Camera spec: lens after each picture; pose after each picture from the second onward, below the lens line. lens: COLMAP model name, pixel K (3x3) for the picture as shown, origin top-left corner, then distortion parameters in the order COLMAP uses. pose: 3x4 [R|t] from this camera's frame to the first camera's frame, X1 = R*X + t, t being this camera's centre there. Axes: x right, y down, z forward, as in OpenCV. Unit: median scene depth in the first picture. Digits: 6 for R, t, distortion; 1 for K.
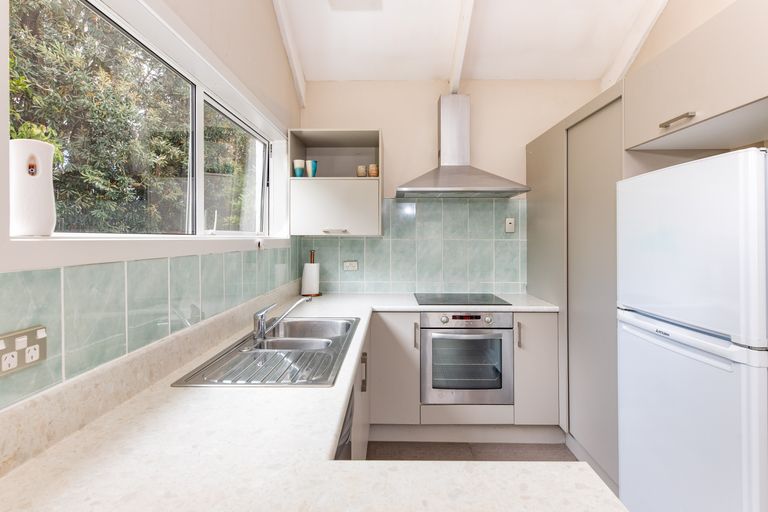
lens RADIAL K [[351.9, 0, 385.8], [0, 351.9, 226.7], [0, 0, 1]] dist [0.001246, -0.000389]
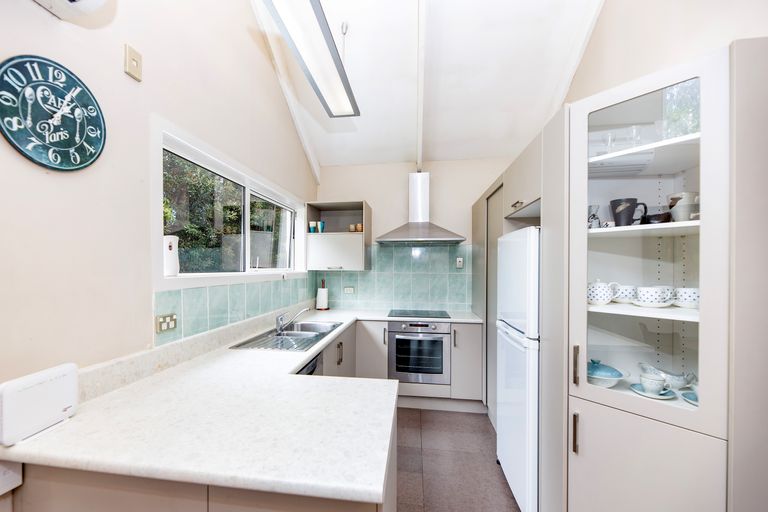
lens RADIAL K [[305.0, 0, 384.0], [0, 305.0, 256.0], [0, 0, 1]] dist [-0.000093, -0.000344]
pose [[0.992117, -0.002617, -0.125289, 0.235325], [0.002358, 0.999995, -0.002212, -0.034423], [0.125294, 0.001899, 0.992118, -0.297918]]
